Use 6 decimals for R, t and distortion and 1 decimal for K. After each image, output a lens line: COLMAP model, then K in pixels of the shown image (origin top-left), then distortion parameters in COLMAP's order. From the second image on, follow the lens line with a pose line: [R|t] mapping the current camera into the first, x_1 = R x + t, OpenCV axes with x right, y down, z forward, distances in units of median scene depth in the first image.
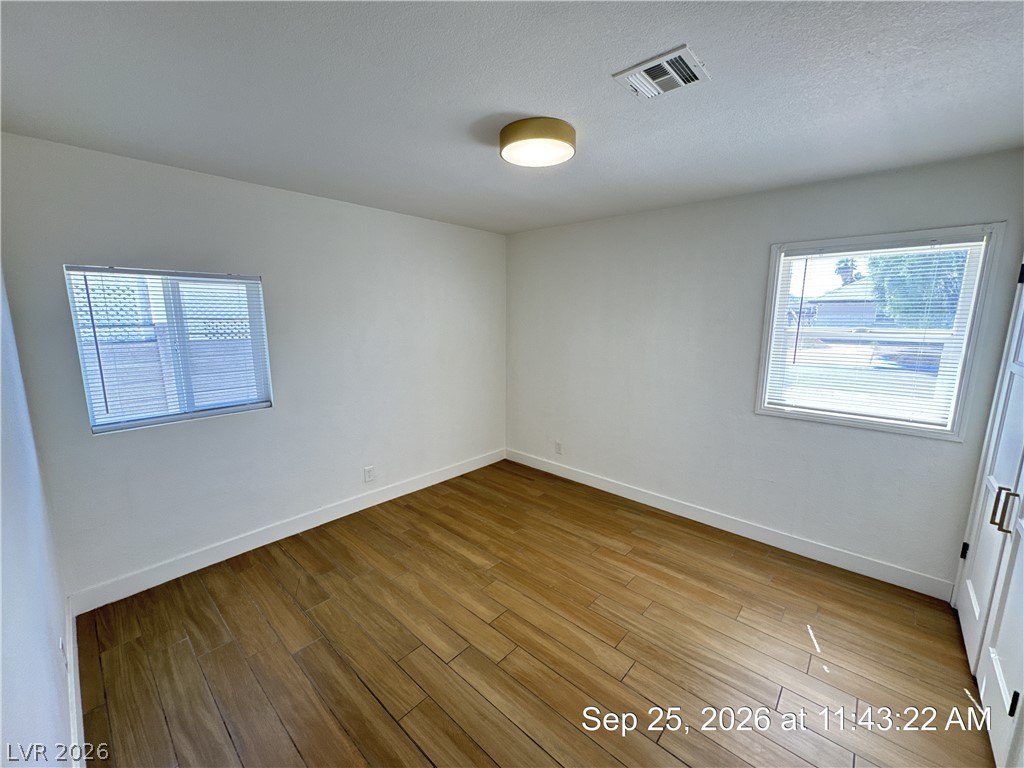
lens RADIAL K [[409.8, 0, 512.6], [0, 409.8, 384.9], [0, 0, 1]] dist [-0.003581, 0.000541]
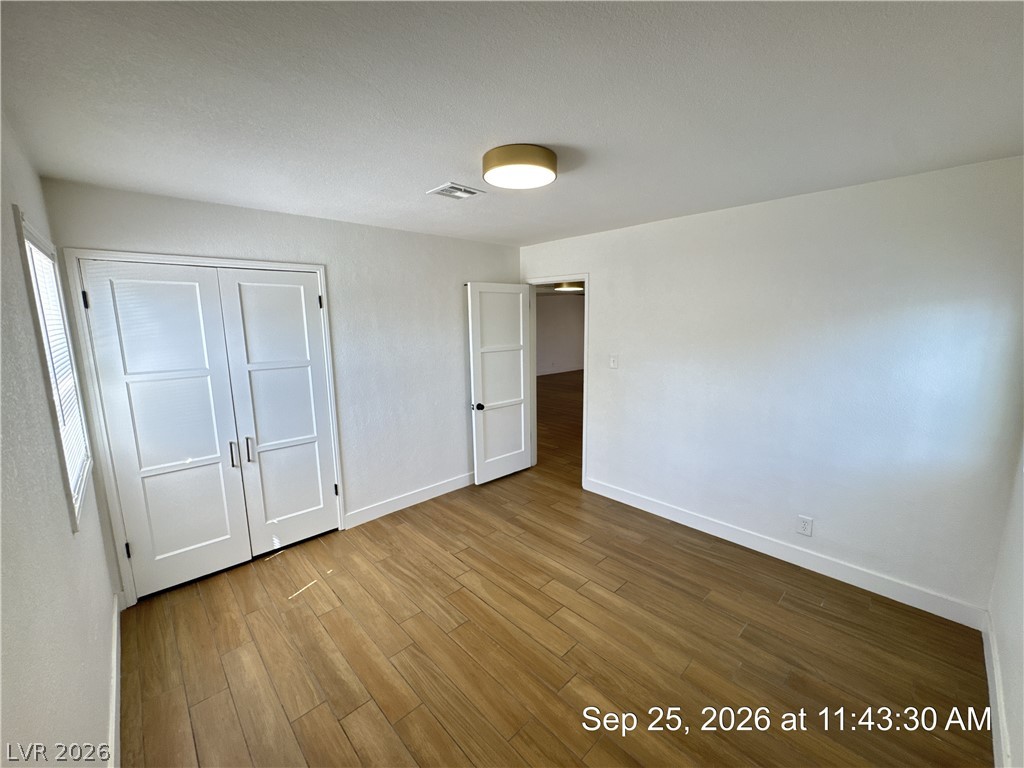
lens RADIAL K [[409.8, 0, 512.9], [0, 409.8, 384.3], [0, 0, 1]] dist [-0.003581, 0.000541]
pose [[-0.997038, -0.003596, 0.076832, -0.003329], [0.021306, 0.946906, 0.320805, -0.337966], [-0.073906, 0.321492, -0.944024, 1.769471]]
